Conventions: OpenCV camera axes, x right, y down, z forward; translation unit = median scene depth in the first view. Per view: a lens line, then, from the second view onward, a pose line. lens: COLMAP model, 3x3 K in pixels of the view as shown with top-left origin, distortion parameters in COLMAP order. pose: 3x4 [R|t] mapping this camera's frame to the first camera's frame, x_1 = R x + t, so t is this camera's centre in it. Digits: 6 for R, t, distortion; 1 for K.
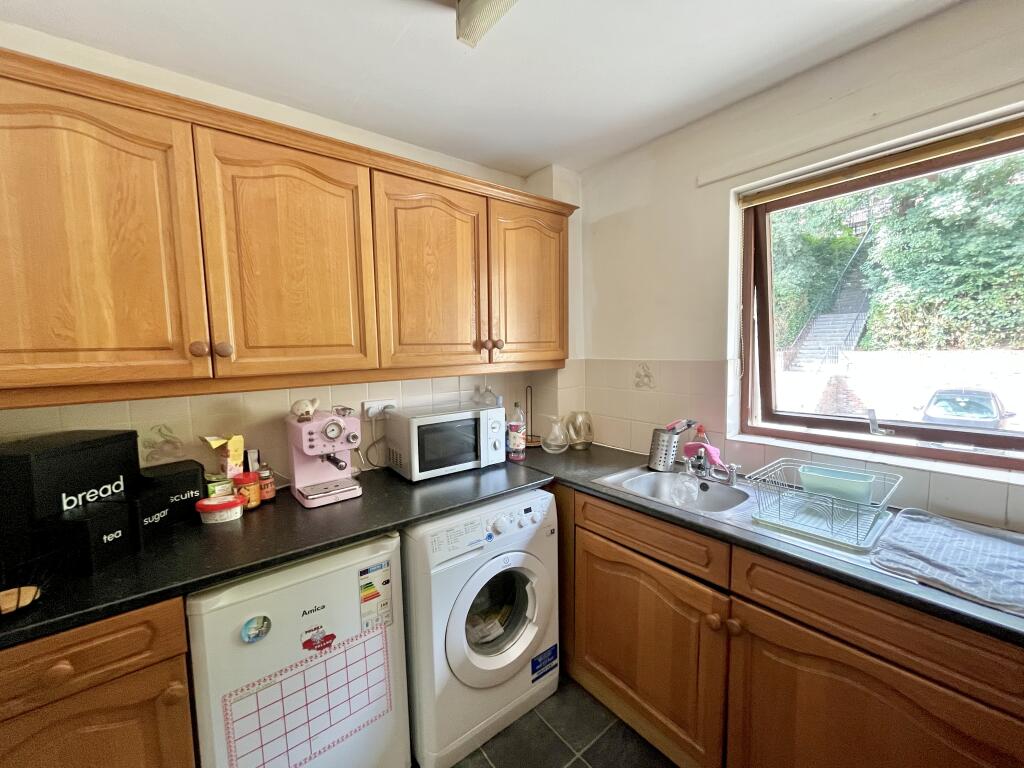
lens RADIAL K [[416.5, 0, 513.7], [0, 416.5, 379.0], [0, 0, 1]] dist [-0.002574, -0.000465]
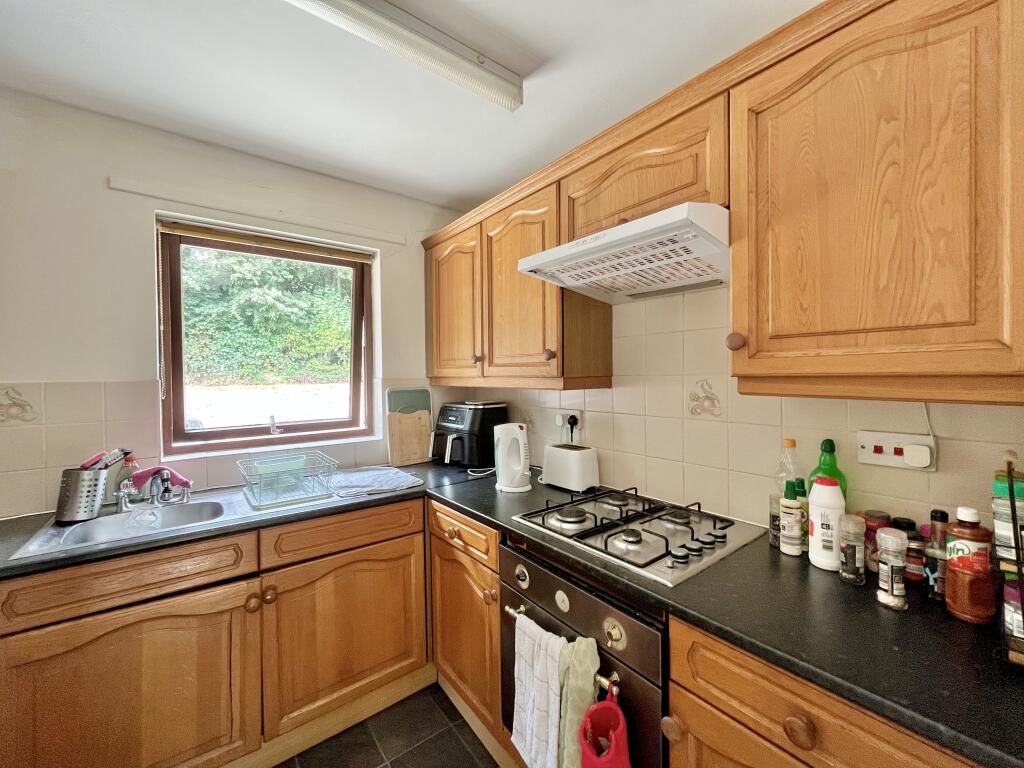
lens RADIAL K [[416.5, 0, 512.0], [0, 416.5, 381.2], [0, 0, 1]] dist [-0.002574, -0.000465]
pose [[0.023355, 0.007280, 0.999701, -0.471038], [0.083548, 0.996461, -0.009209, 0.036745], [-0.996230, 0.083738, 0.022664, 0.165670]]
